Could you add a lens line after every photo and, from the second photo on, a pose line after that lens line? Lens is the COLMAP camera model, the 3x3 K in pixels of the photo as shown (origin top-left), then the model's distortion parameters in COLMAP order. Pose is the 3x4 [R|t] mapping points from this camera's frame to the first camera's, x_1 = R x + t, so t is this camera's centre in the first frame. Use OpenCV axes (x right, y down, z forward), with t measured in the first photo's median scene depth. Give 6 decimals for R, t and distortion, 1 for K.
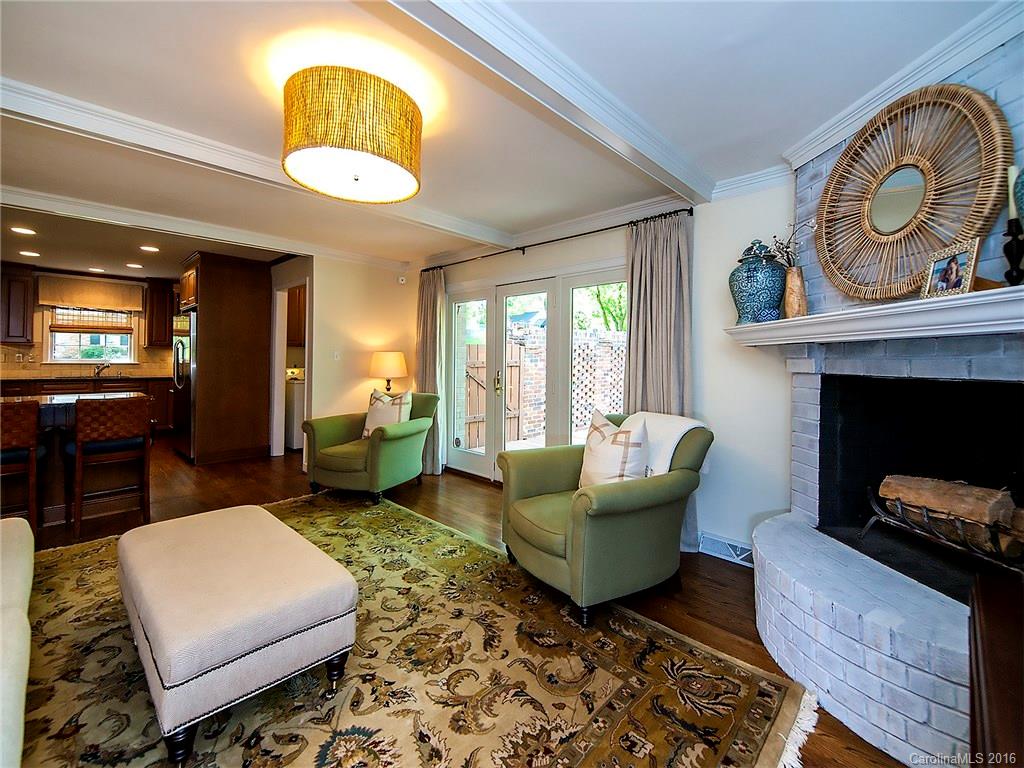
lens RADIAL K [[449.8, 0, 511.1], [0, 449.8, 353.6], [0, 0, 1]] dist [0.000186, -0.000154]
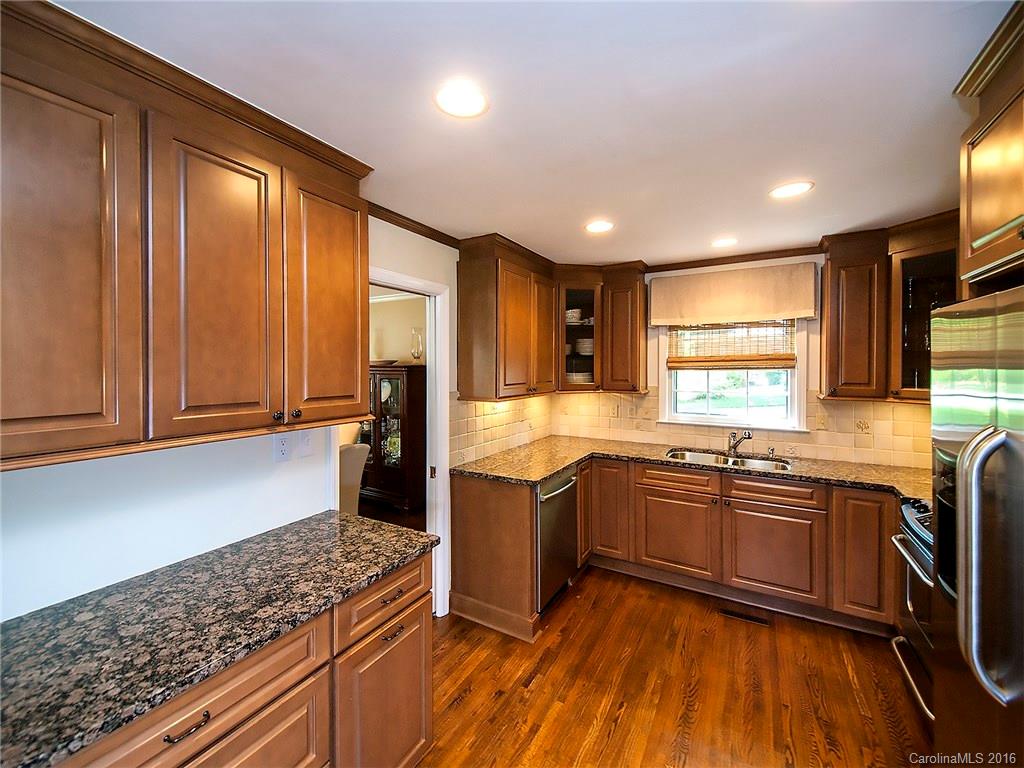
lens RADIAL K [[417.8, 0, 507.4], [0, 417.8, 375.4], [0, 0, 1]] dist [-0.000432, -0.000279]
pose [[0.237172, 0.000836, -0.971467, -0.512144], [0.017157, 0.999840, 0.005049, -0.045134], [0.971316, -0.017864, 0.237120, 0.632921]]
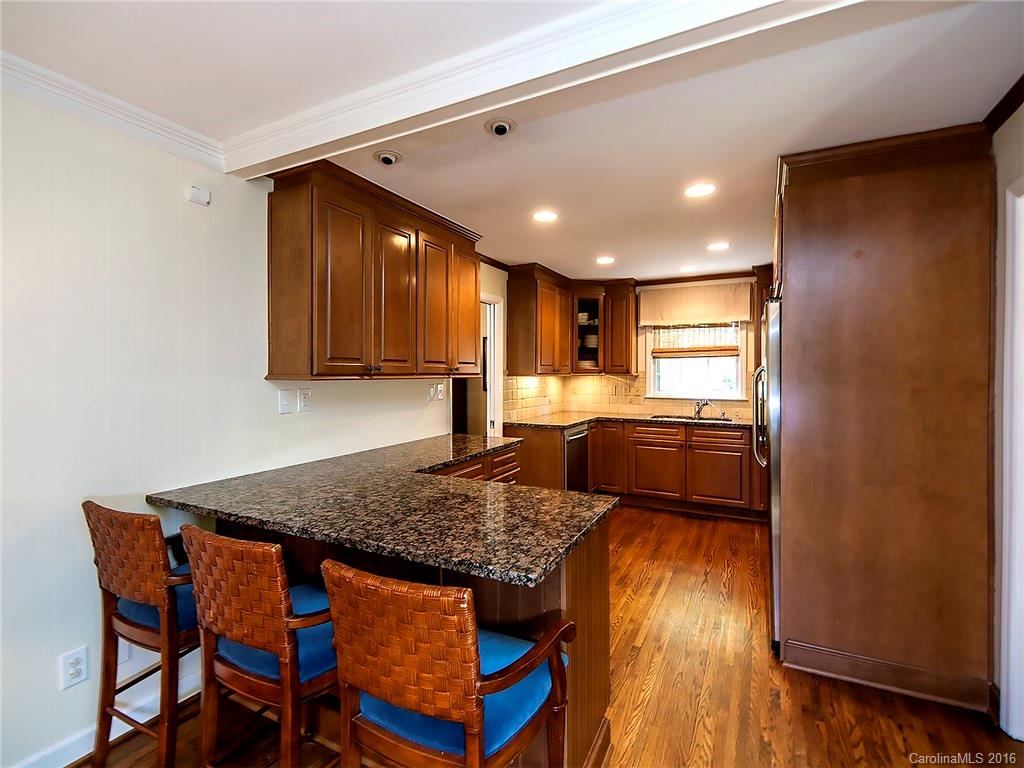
lens RADIAL K [[481.2, 0, 512.0], [0, 481.2, 384.0], [0, 0, 1]] dist [-0.001075, 0.000076]
pose [[0.289944, 0.002806, -0.957040, -0.260518], [0.016804, 0.999827, 0.008022, -0.013073], [0.956896, -0.018408, 0.289846, 0.487027]]
